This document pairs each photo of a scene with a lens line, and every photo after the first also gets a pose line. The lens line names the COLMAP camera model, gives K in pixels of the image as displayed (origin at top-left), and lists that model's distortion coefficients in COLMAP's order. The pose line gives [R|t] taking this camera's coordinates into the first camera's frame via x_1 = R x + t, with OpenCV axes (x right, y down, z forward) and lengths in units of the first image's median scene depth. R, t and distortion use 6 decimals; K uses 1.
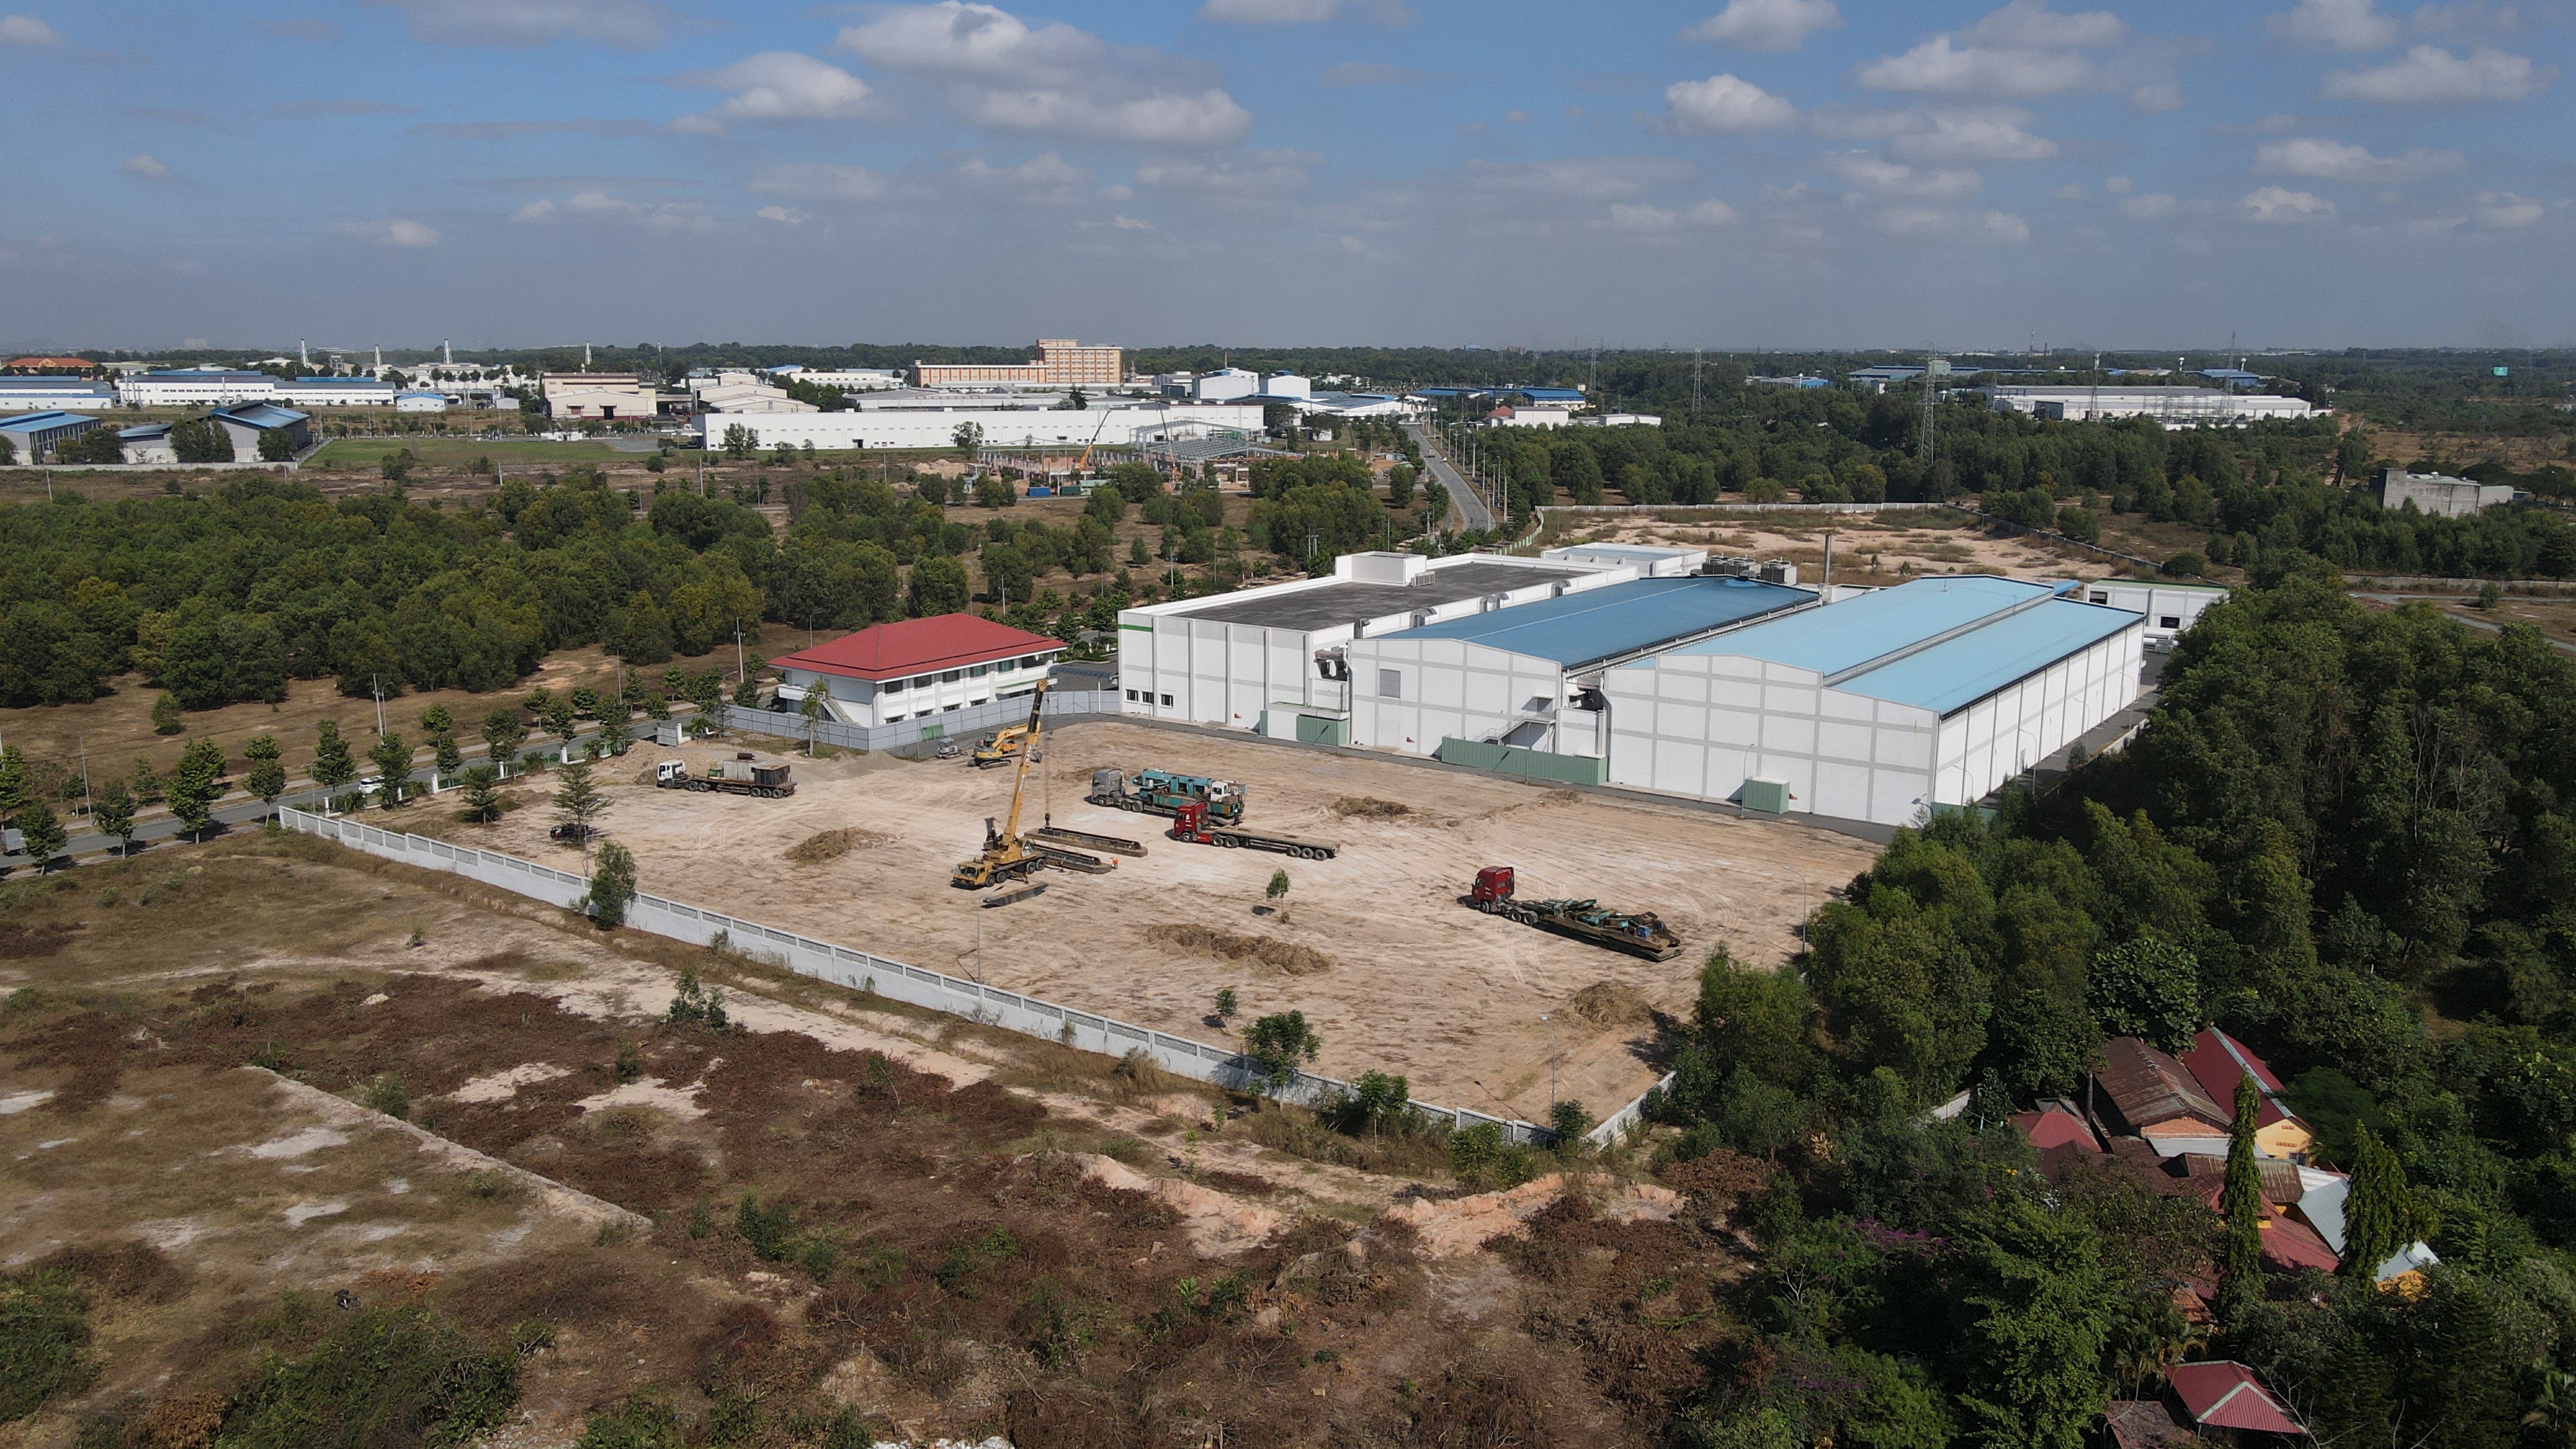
lens RADIAL K [[1897.6, 0, 1295.6], [0, 1897.6, 727.7], [0, 0, 1]] dist [-0.002257, 0.031147]
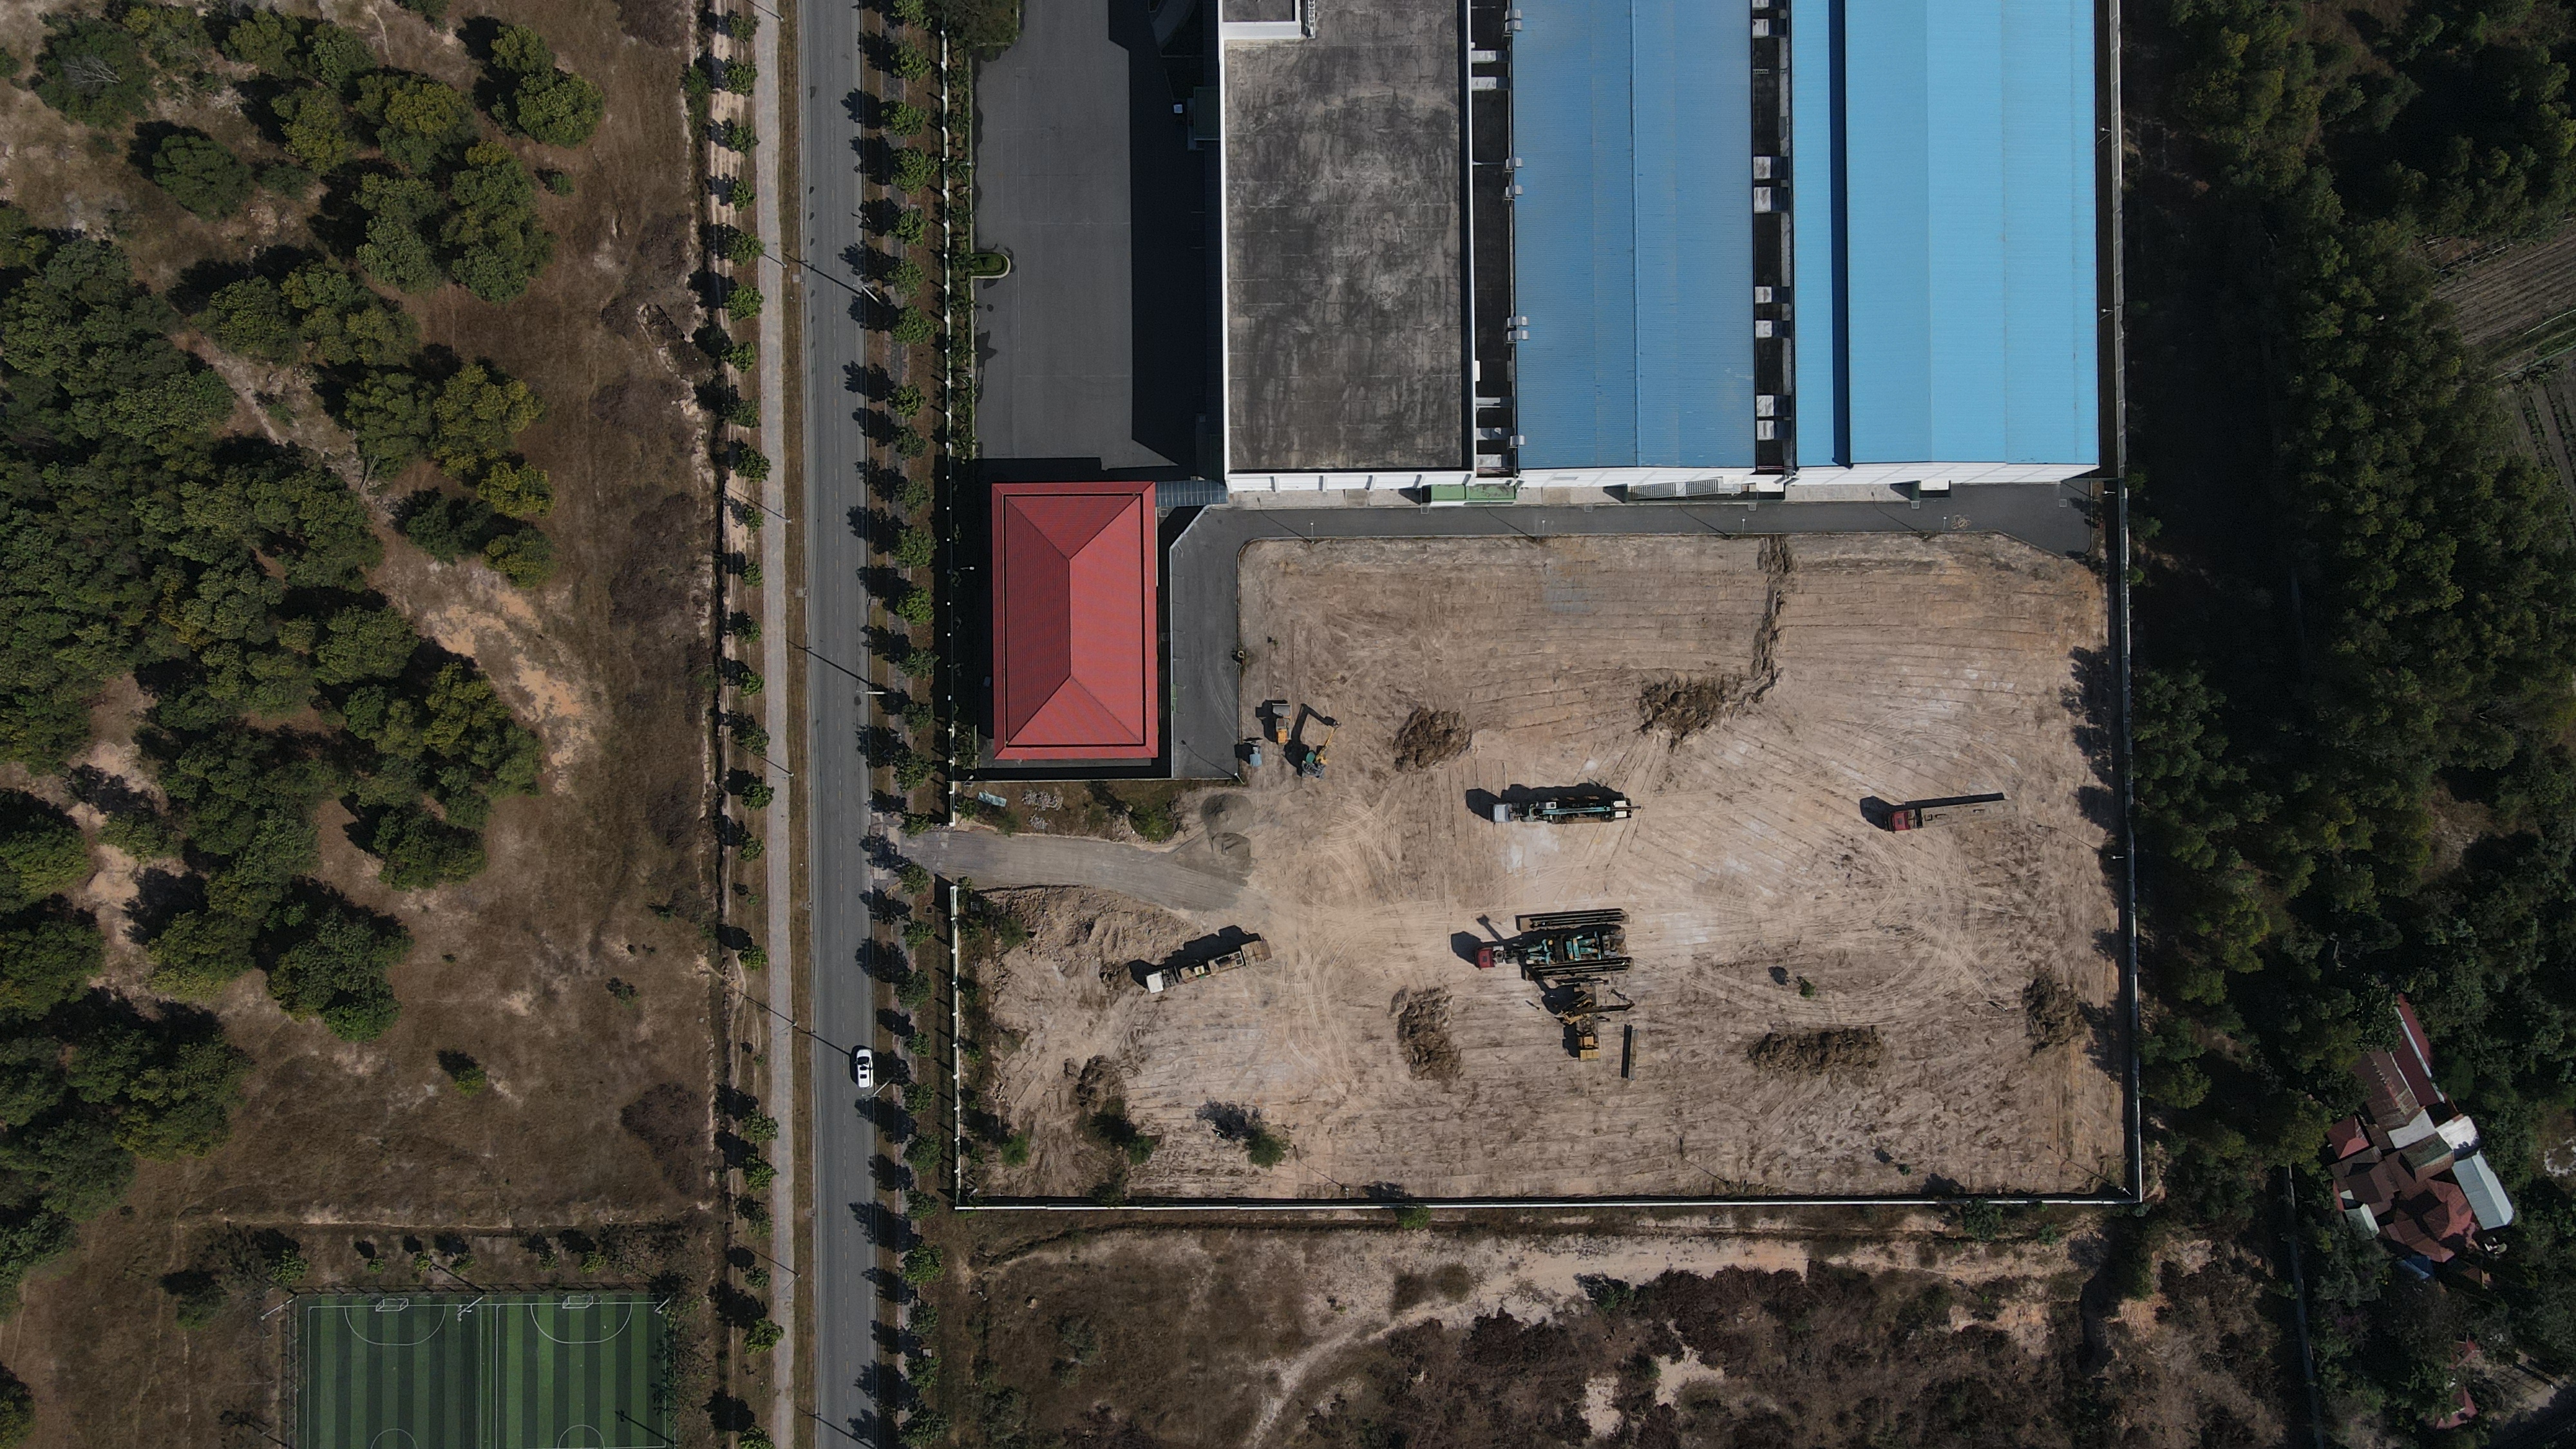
lens RADIAL K [[1897.6, 0, 1295.6], [0, 1897.6, 727.7], [0, 0, 1]] dist [-0.002257, 0.031147]
pose [[0.807113, -0.590394, -0.001704, -0.216353], [0.120904, 0.162459, 0.979280, -1.509306], [-0.577885, -0.790596, 0.202504, 1.106323]]
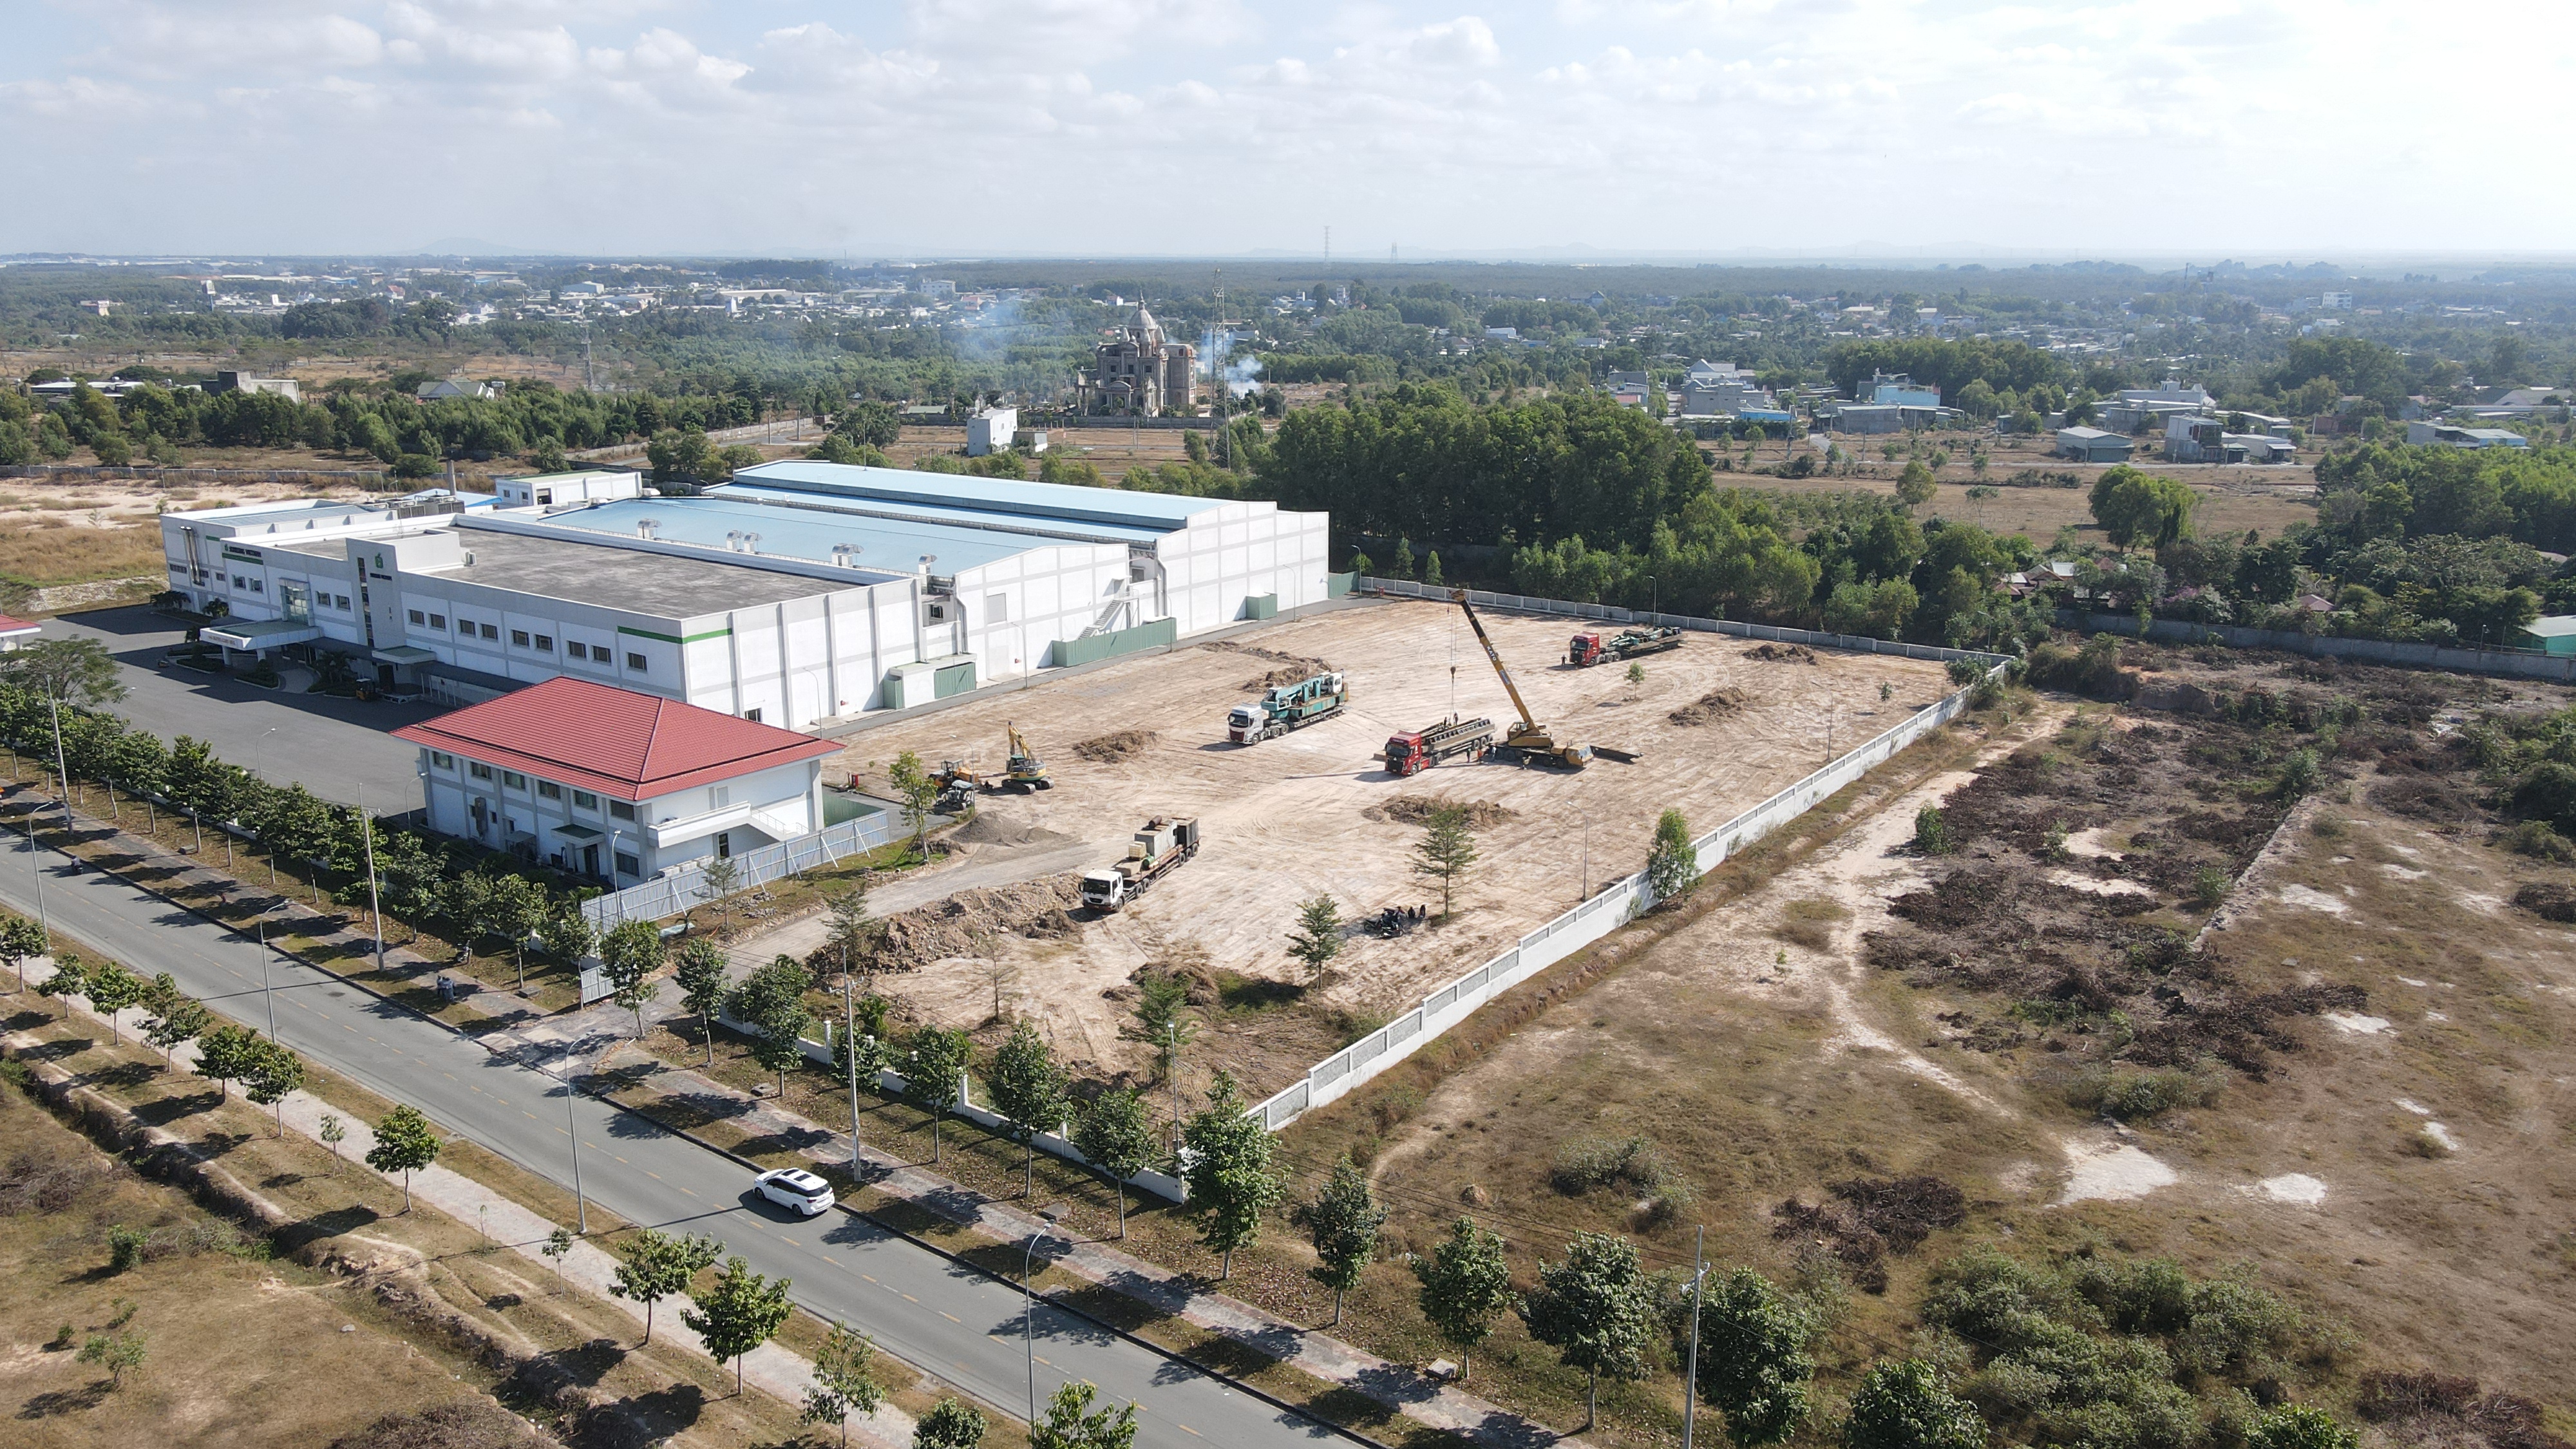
lens RADIAL K [[1897.6, 0, 1295.6], [0, 1897.6, 727.7], [0, 0, 1]] dist [-0.002257, 0.031147]
pose [[0.012381, -0.245281, 0.969373, -1.281278], [0.197541, 0.950941, 0.238095, -0.236565], [-0.980217, 0.188543, 0.060227, 1.165227]]
